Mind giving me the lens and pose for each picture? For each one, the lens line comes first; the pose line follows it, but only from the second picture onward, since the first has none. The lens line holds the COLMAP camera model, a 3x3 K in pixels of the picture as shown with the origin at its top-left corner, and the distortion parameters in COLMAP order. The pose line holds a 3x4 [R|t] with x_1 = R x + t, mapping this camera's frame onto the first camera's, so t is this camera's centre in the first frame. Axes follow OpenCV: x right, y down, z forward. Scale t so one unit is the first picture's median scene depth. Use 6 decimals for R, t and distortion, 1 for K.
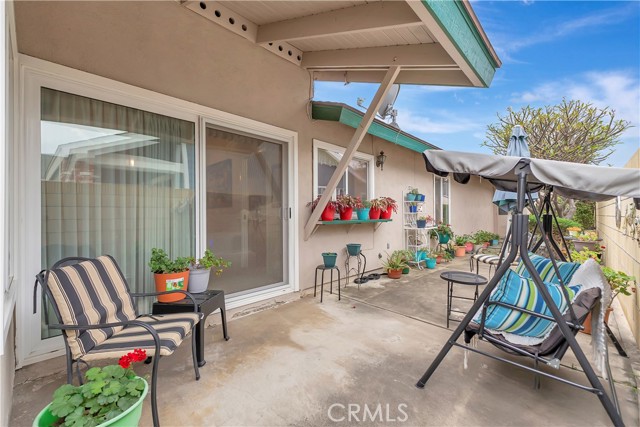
lens RADIAL K [[271.3, 0, 324.0], [0, 271.3, 212.9], [0, 0, 1]] dist [-0.000876, -0.000010]
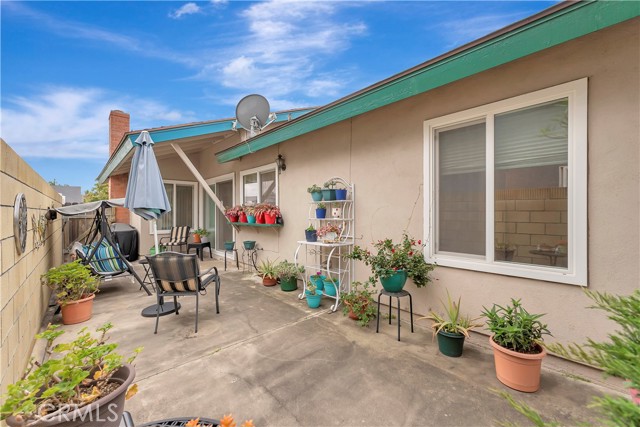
lens RADIAL K [[271.3, 0, 324.0], [0, 271.3, 212.9], [0, 0, 1]] dist [-0.000876, -0.000010]
pose [[-0.083430, -0.001887, -0.996512, 0.815693], [-0.009067, 0.999958, -0.001134, -0.013158], [0.996472, 0.008941, -0.083444, 0.864394]]
